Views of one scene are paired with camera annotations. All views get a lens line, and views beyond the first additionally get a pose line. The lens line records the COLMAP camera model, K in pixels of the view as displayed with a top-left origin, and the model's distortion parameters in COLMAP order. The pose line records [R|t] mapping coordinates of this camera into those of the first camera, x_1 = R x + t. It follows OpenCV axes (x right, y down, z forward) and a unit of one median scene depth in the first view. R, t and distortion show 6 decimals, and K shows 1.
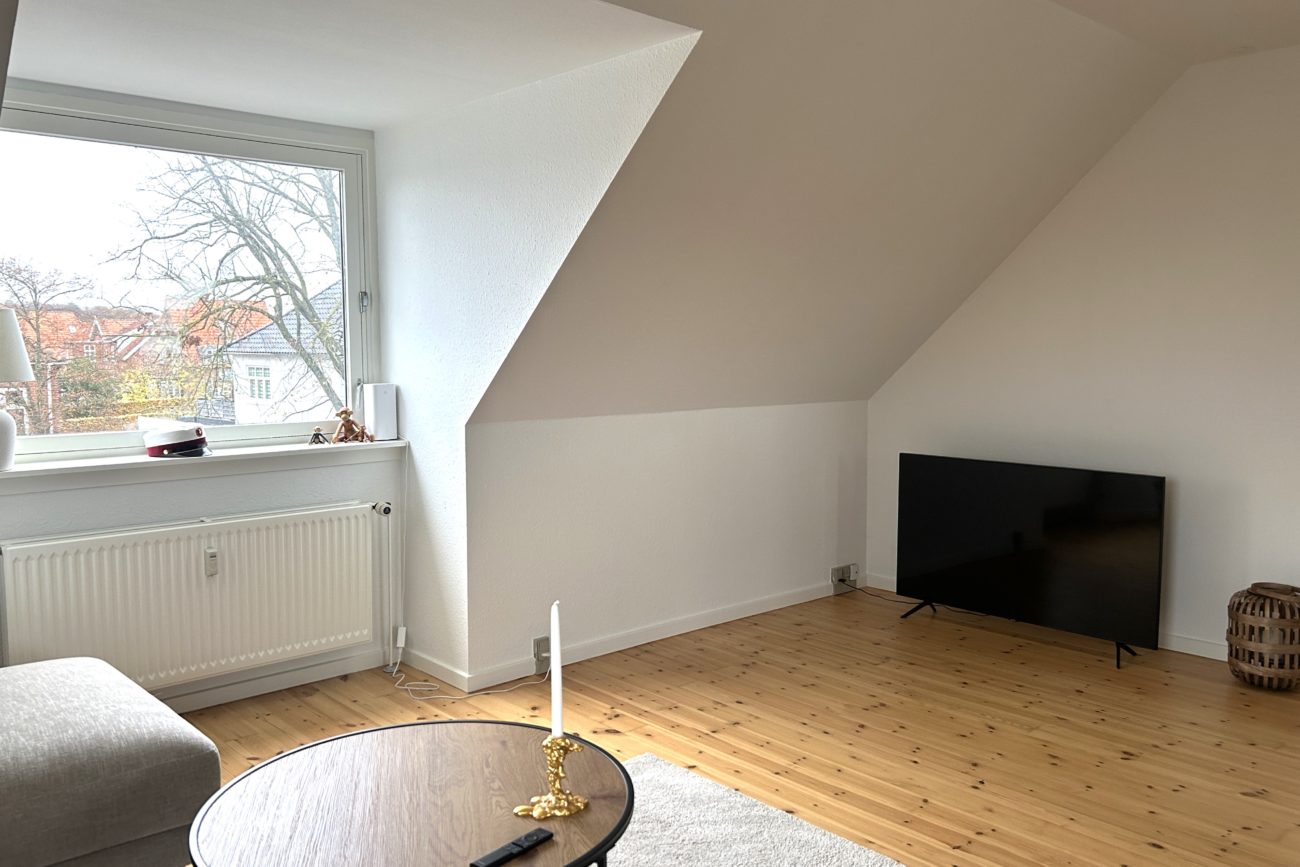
lens RADIAL K [[996.8, 0, 665.9], [0, 996.8, 432.3], [0, 0, 1]] dist [0.095522, -0.114329]
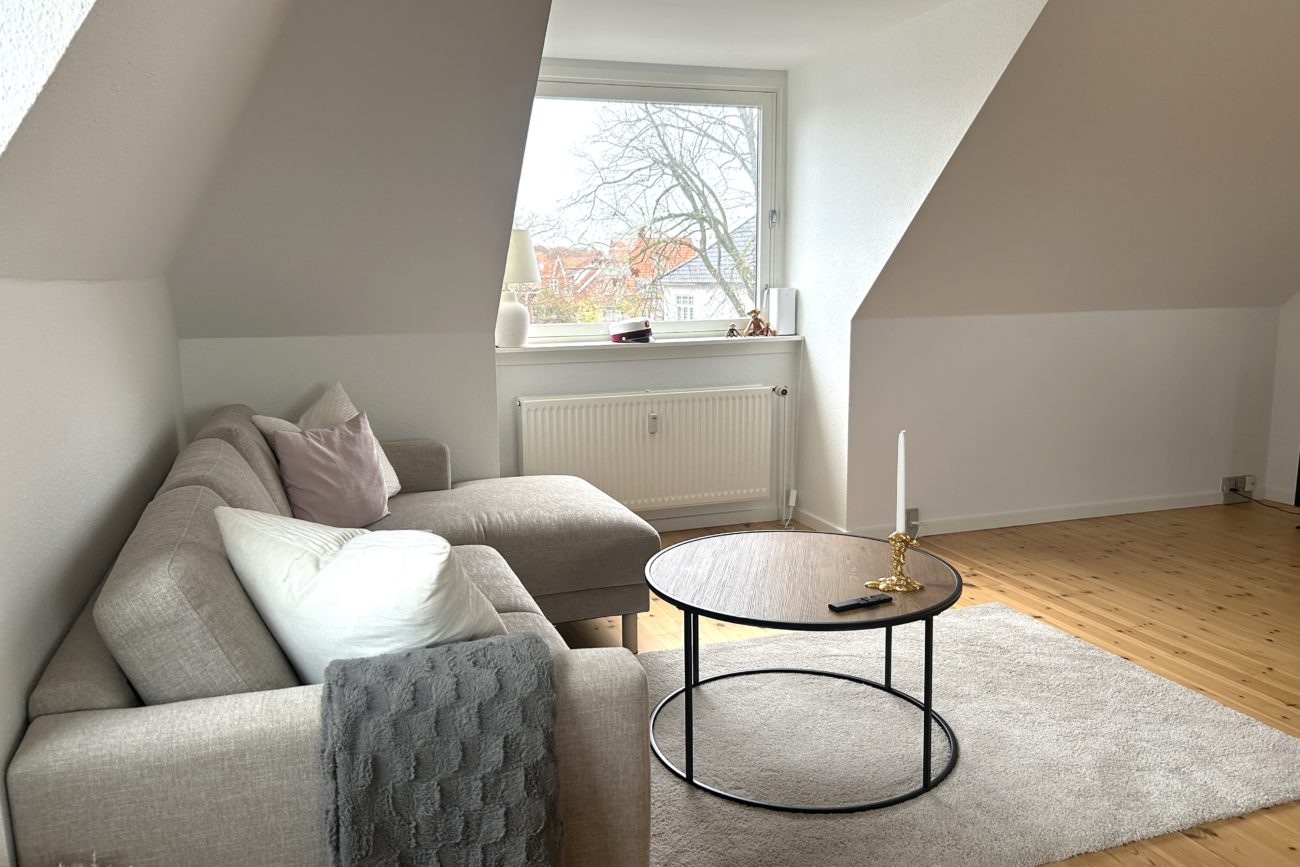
lens RADIAL K [[996.8, 0, 665.9], [0, 996.8, 432.3], [0, 0, 1]] dist [0.095522, -0.114329]
pose [[0.921104, 0.050869, -0.385979, 0.054969], [-0.026210, 0.997280, 0.068886, 0.046737], [0.388433, -0.053334, 0.919932, -0.156621]]
